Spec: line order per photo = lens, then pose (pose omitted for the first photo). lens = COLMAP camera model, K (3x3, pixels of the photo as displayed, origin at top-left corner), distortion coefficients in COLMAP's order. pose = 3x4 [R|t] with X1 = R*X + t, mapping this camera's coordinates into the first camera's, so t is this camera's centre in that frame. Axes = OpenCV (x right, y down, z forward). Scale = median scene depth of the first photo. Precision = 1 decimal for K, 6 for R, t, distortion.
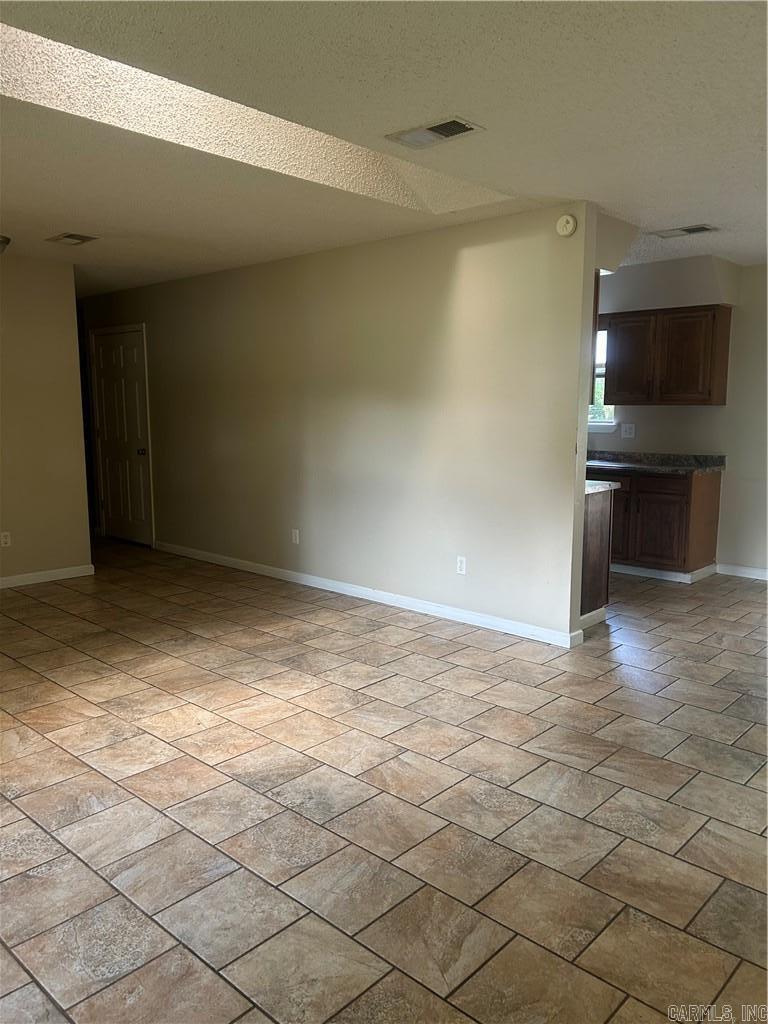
lens RADIAL K [[772.2, 0, 387.9], [0, 772.2, 513.0], [0, 0, 1]] dist [0.033365, -0.021188]
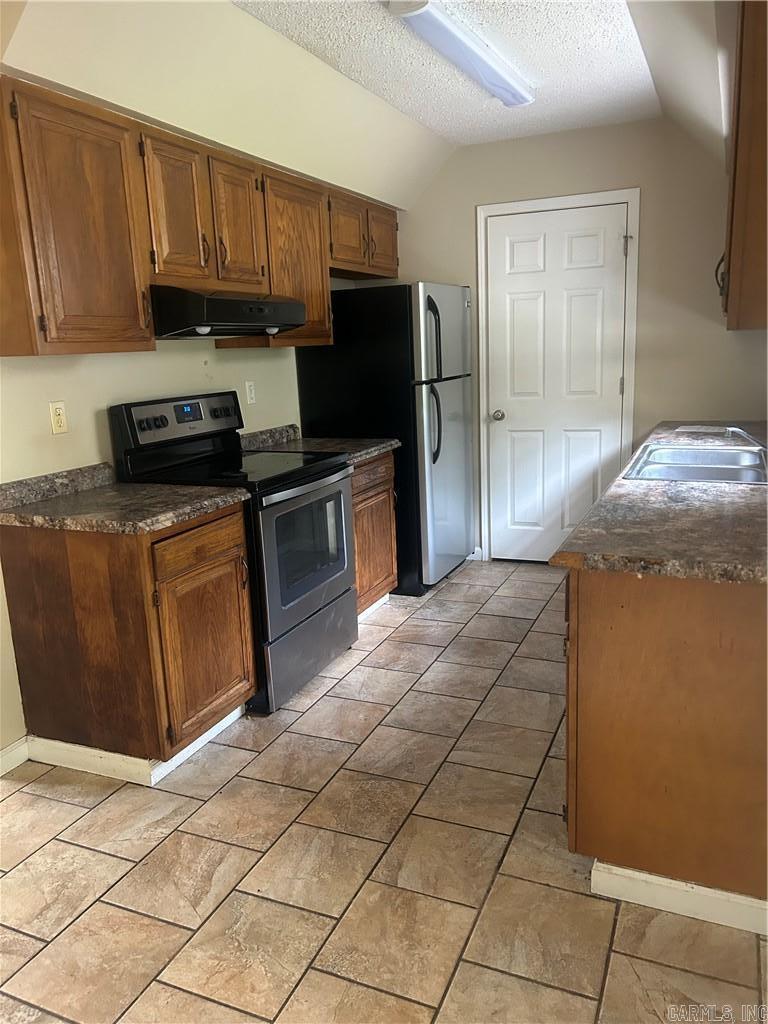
lens RADIAL K [[772.2, 0, 389.7], [0, 772.2, 515.5], [0, 0, 1]] dist [0.033365, -0.021188]
pose [[0.327013, 0.191609, -0.925391, 1.066304], [-0.090473, 0.981079, 0.171169, -0.188875], [0.940679, 0.027748, 0.338161, 1.354197]]
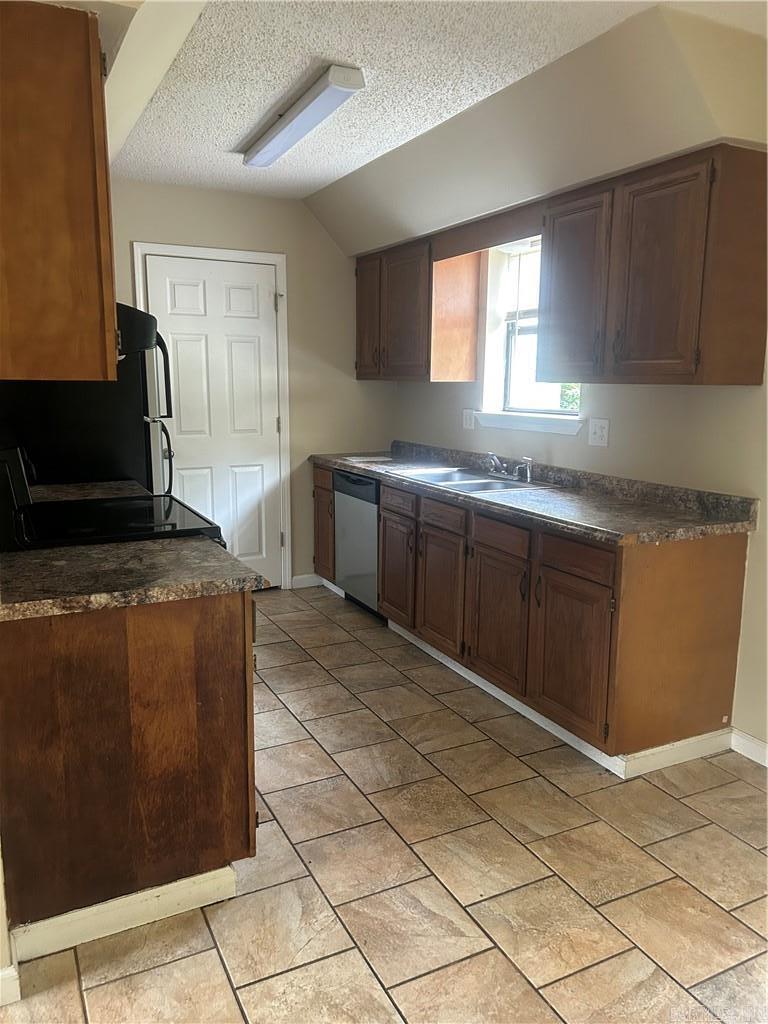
lens RADIAL K [[772.2, 0, 389.4], [0, 772.2, 509.7], [0, 0, 1]] dist [0.033365, -0.021188]
pose [[0.936942, 0.066033, -0.343189, 0.683720], [-0.055321, 0.997630, 0.040922, -0.130127], [0.345078, -0.019356, 0.938374, 0.889363]]
